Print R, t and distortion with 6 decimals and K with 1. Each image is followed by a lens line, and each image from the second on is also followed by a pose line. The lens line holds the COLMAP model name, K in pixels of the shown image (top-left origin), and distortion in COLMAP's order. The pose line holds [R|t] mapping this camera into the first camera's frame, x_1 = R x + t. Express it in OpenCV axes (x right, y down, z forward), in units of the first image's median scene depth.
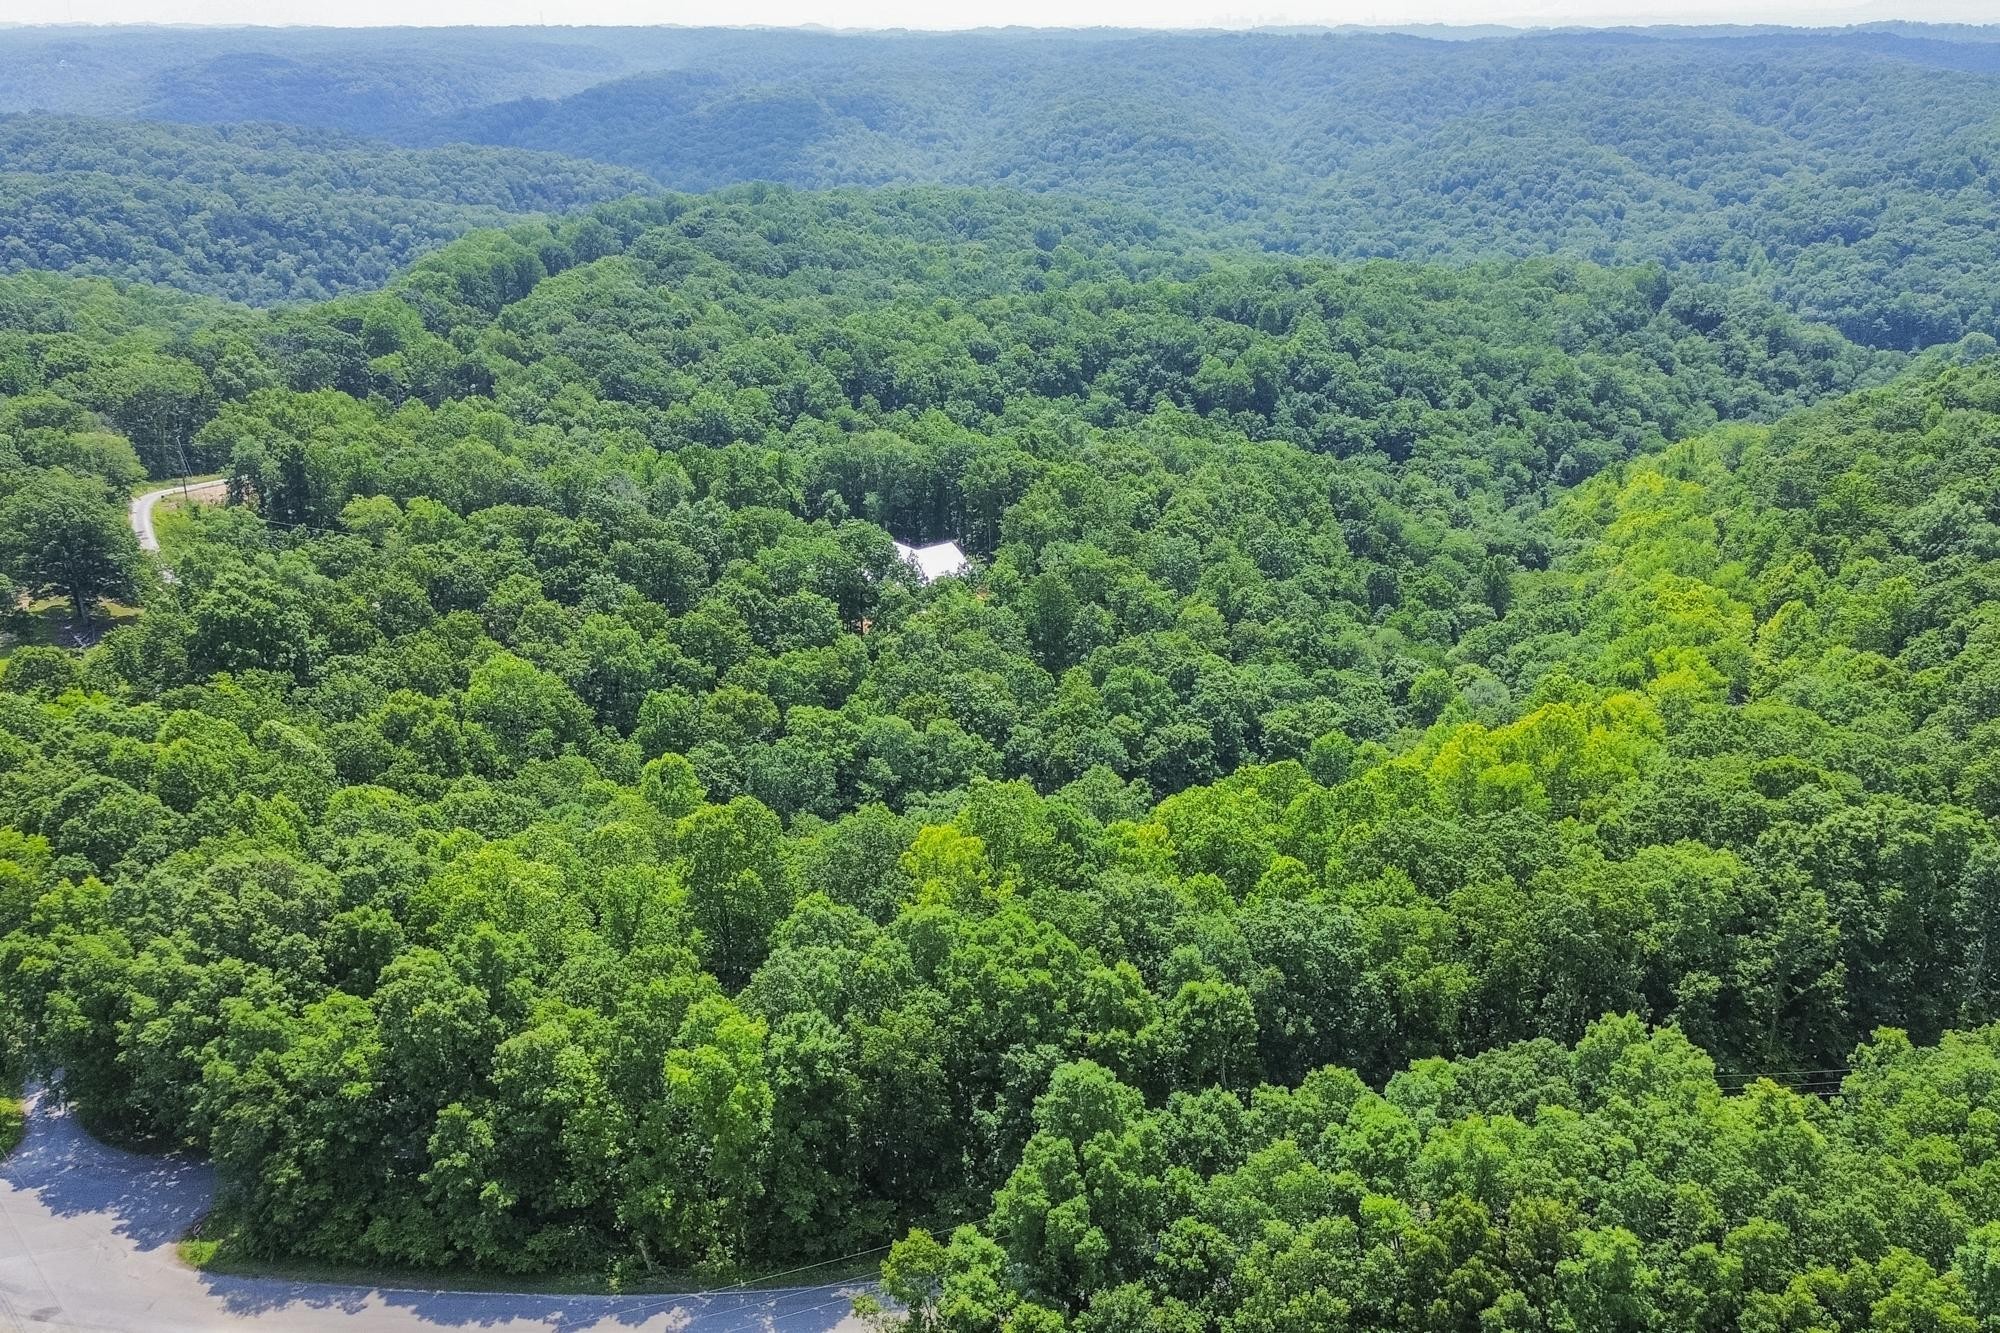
lens RADIAL K [[1725.9, 0, 1003.5], [0, 1725.9, 663.9], [0, 0, 1]] dist [0.049172, -0.027348]
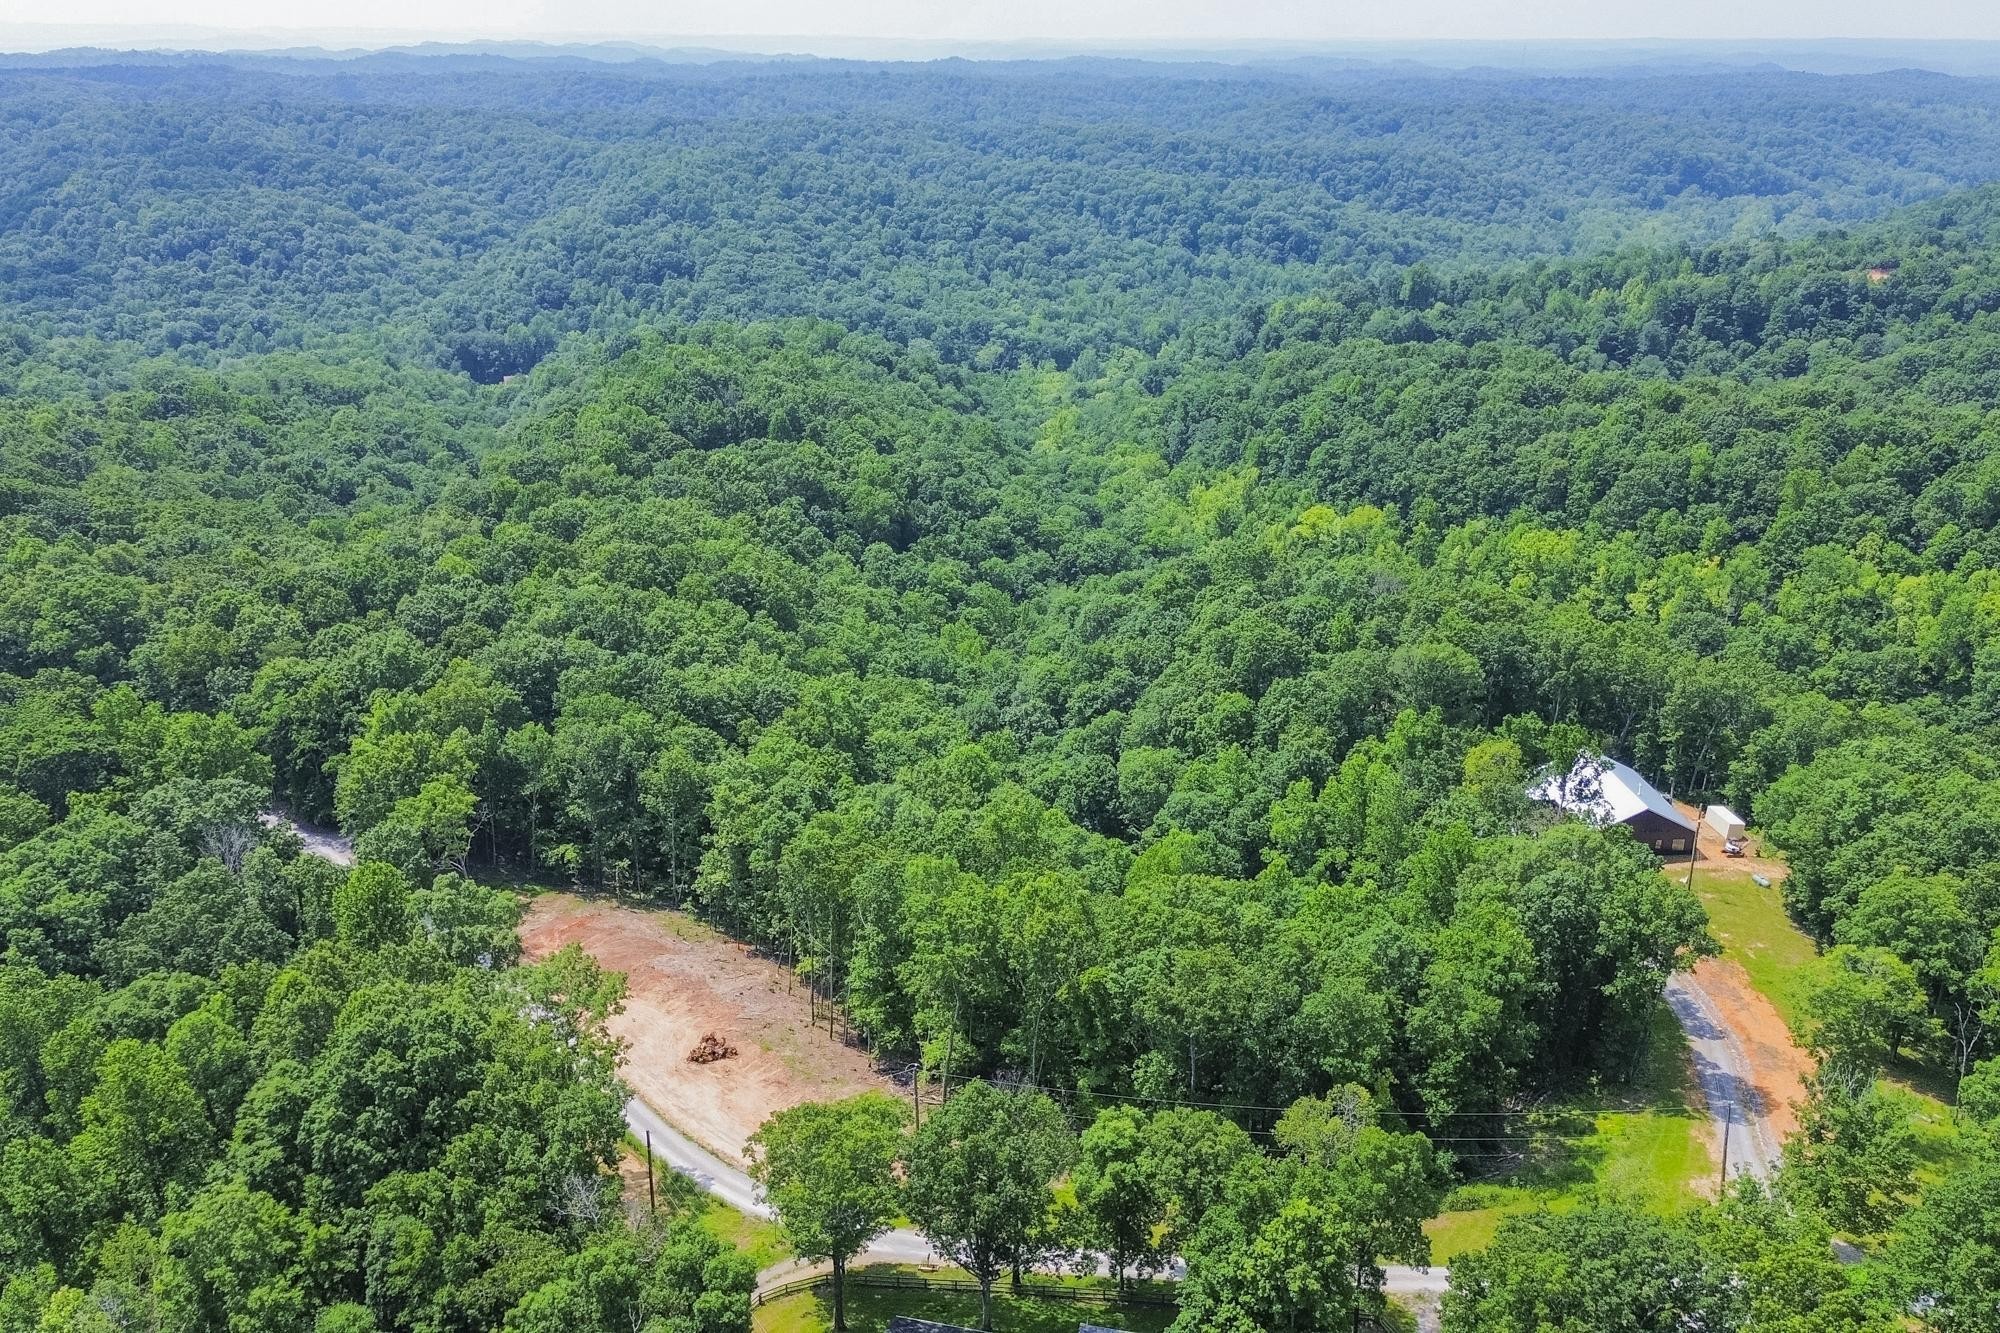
lens RADIAL K [[1679.4, 0, 1011.3], [0, 1679.4, 672.7], [0, 0, 1]] dist [0.044733, -0.019789]
pose [[0.574771, -0.278320, 0.769530, -0.497378], [0.278047, 0.950859, 0.136226, -0.181224], [-0.769628, 0.135667, 0.623912, 0.443652]]
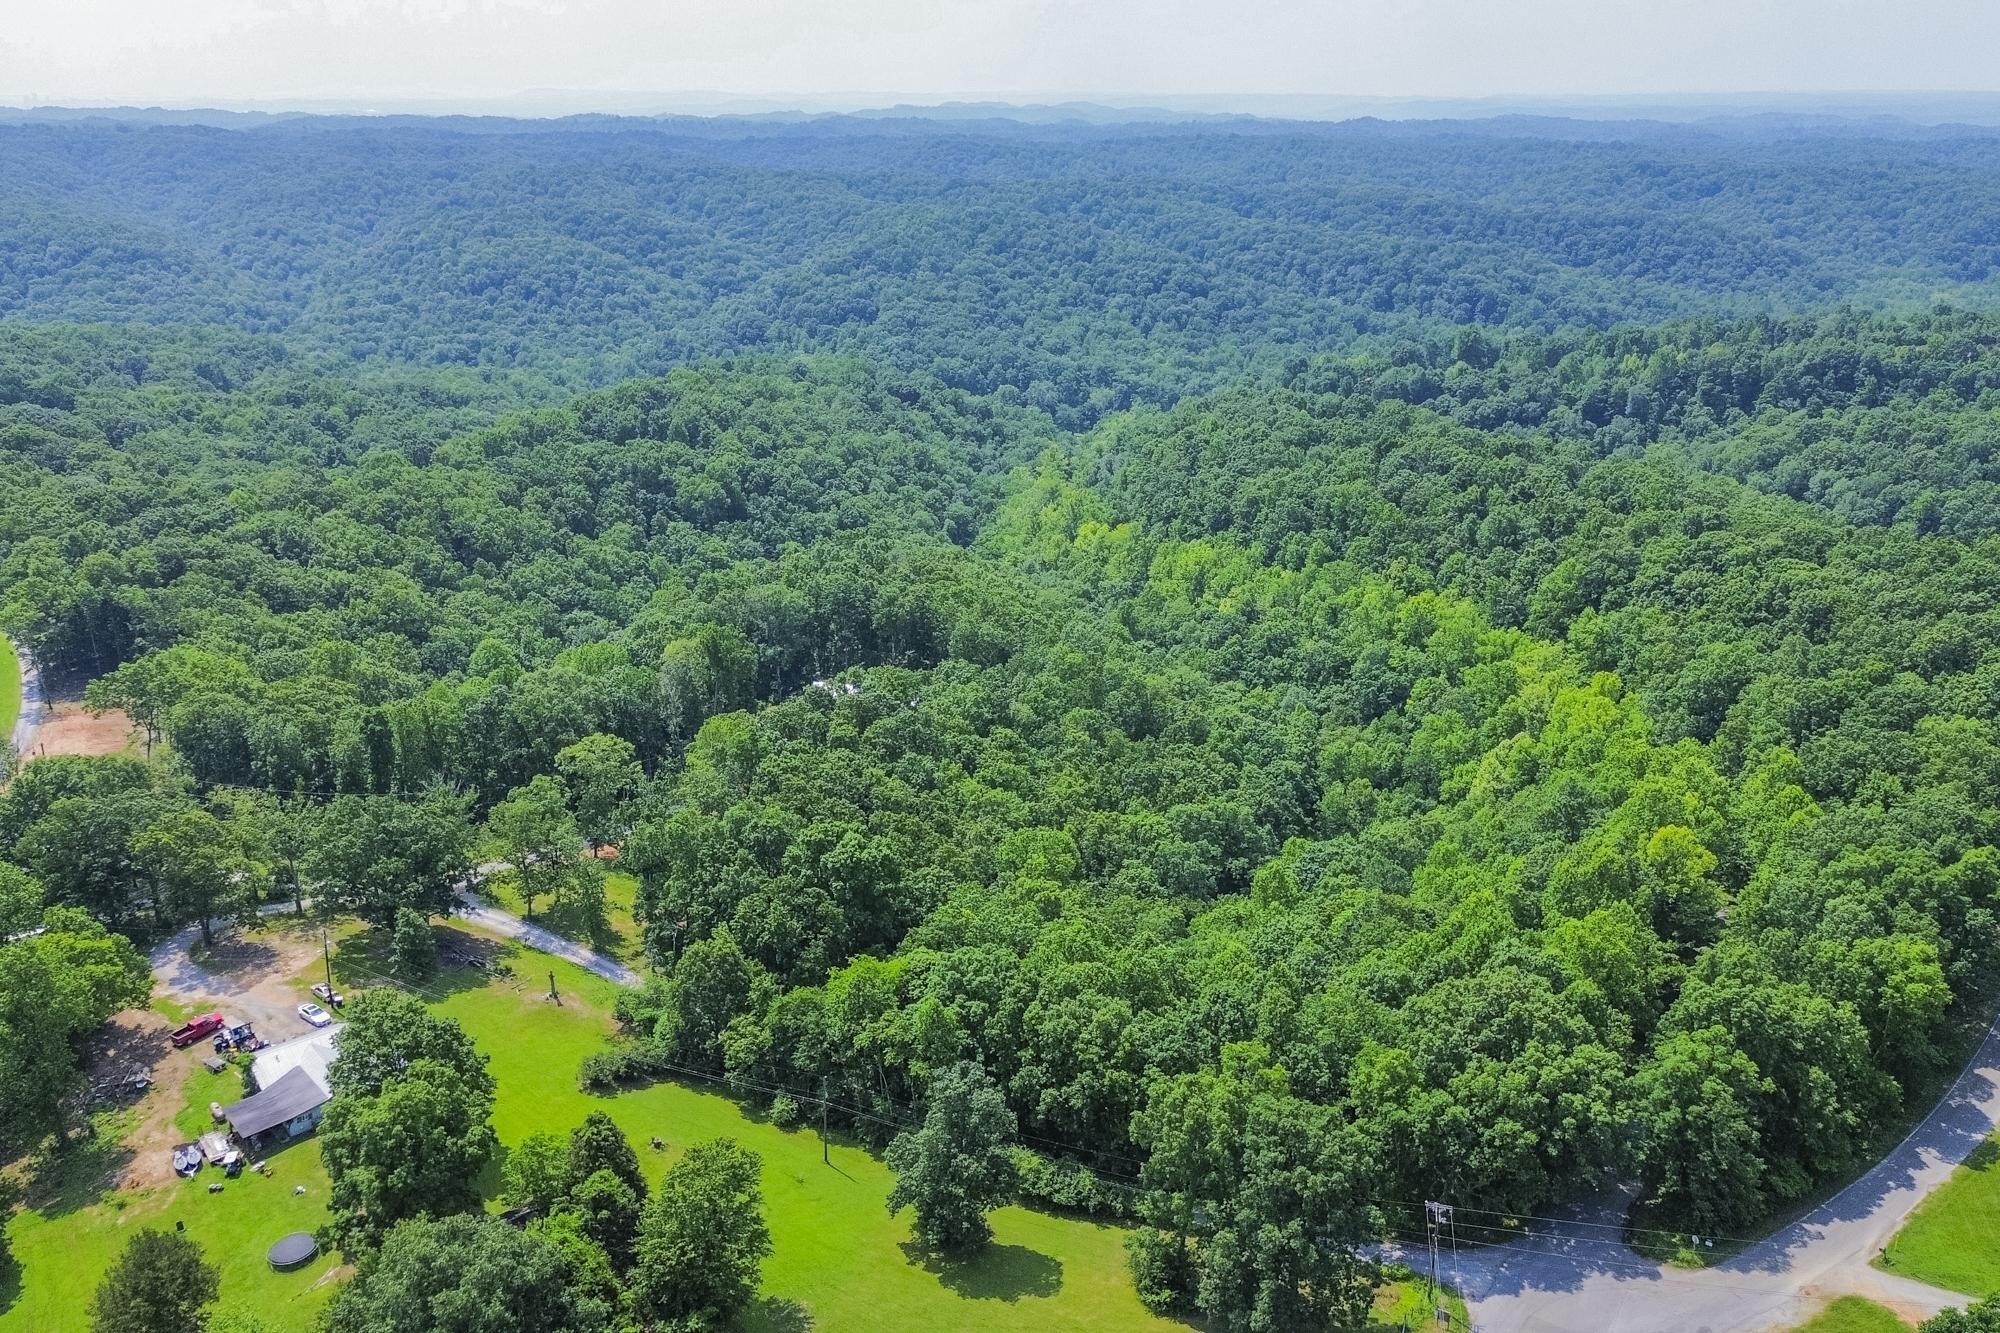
lens RADIAL K [[1669.3, 0, 1007.5], [0, 1669.3, 669.2], [0, 0, 1]] dist [0.056450, -0.049443]
pose [[0.764920, -0.200187, 0.612228, -0.389721], [0.218722, 0.974728, 0.045445, -0.064733], [-0.605853, 0.099146, 0.789375, 0.072093]]
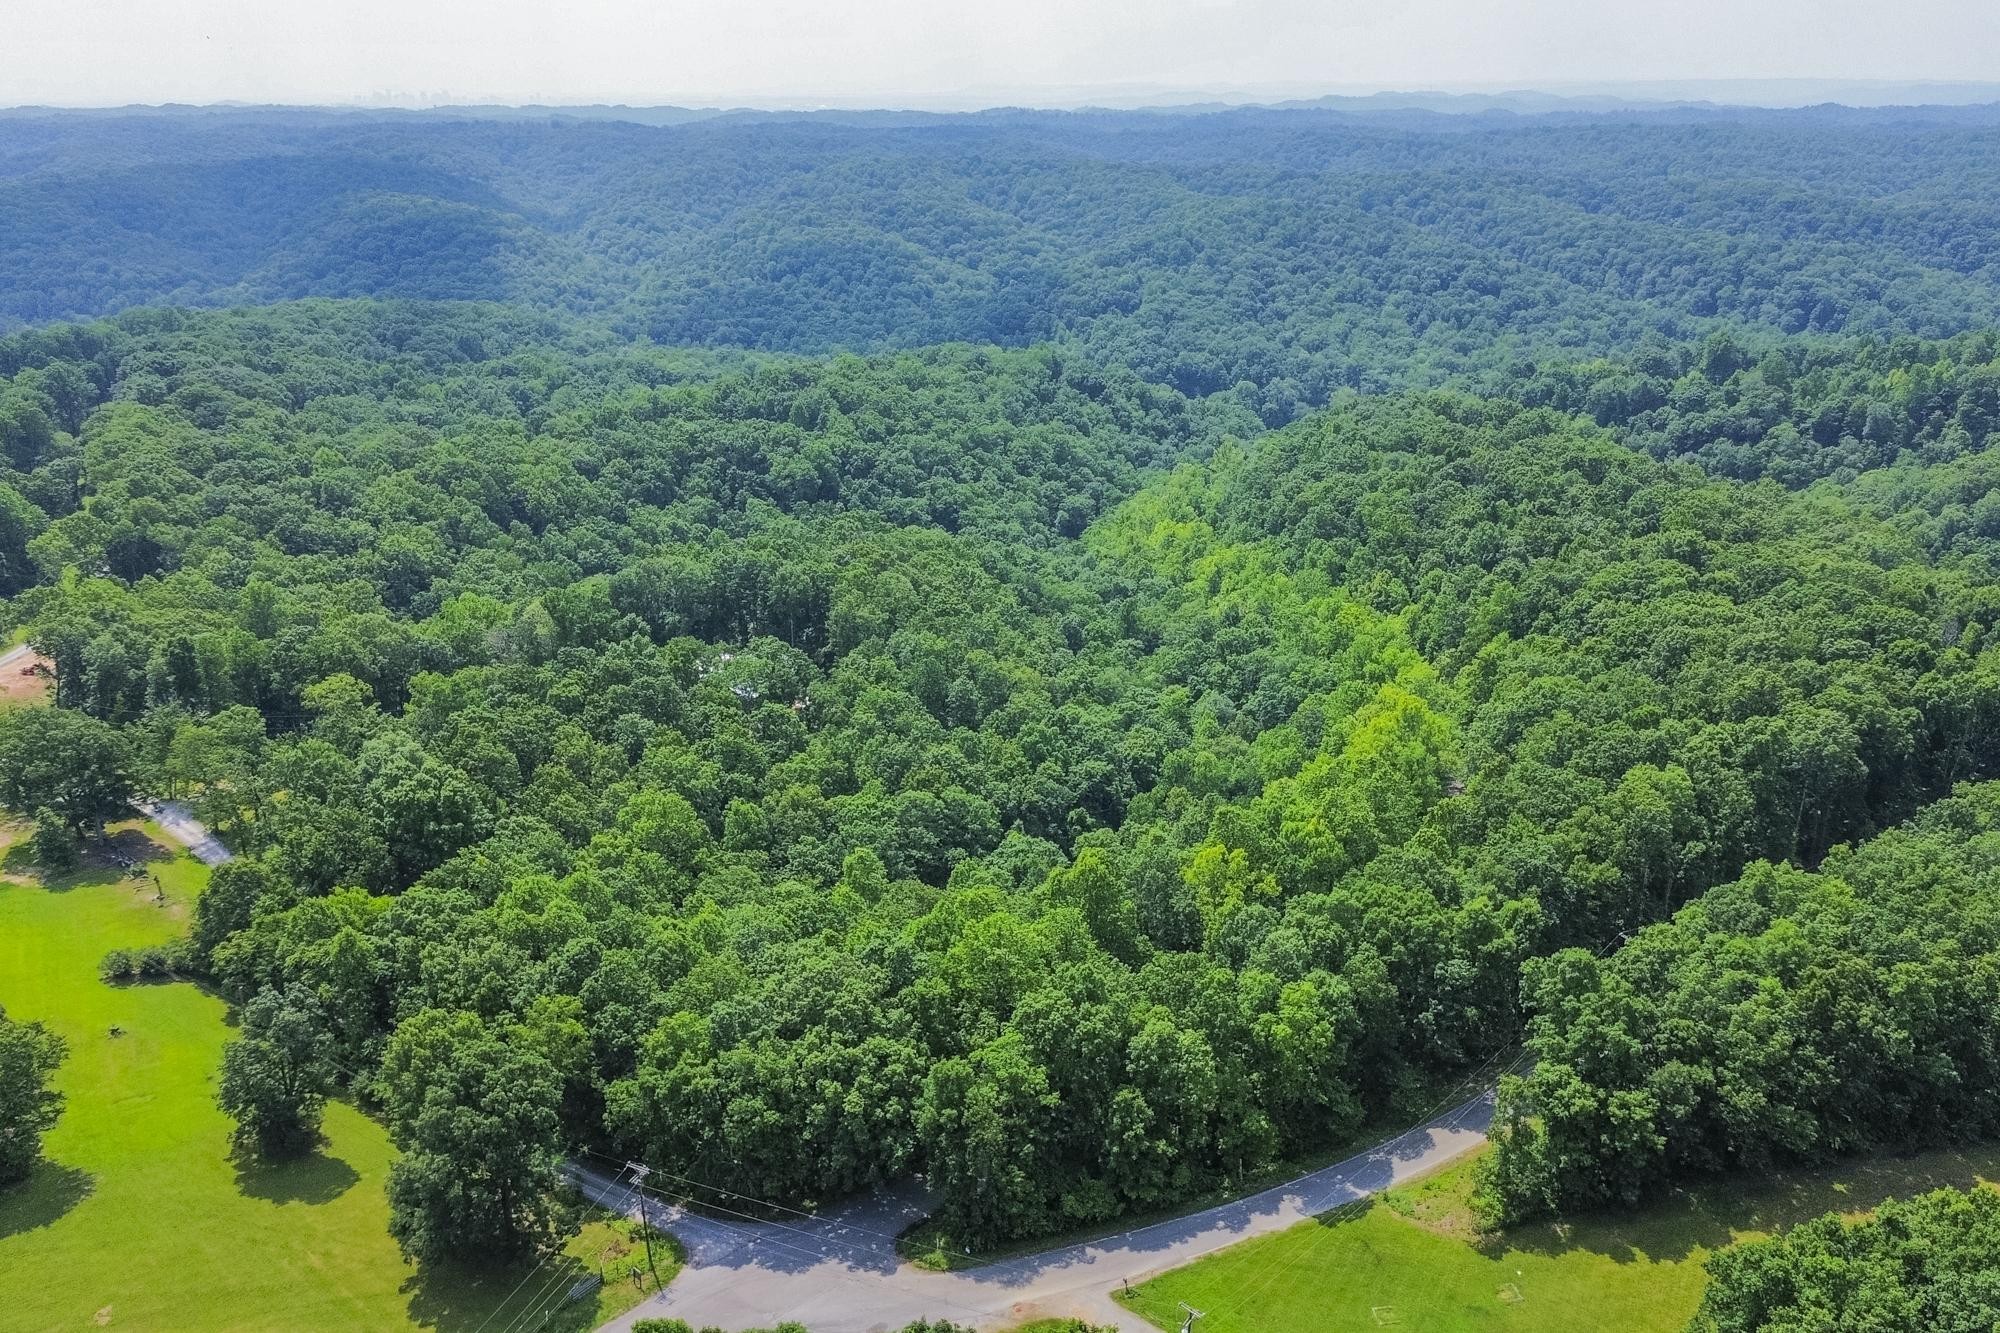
lens RADIAL K [[1677.0, 0, 1007.9], [0, 1677.0, 665.4], [0, 0, 1]] dist [0.064345, -0.072157]
pose [[0.897580, -0.139457, 0.418212, -0.223333], [0.152189, 0.988347, 0.002942, -0.023379], [-0.413748, 0.061007, 0.908345, -0.045150]]
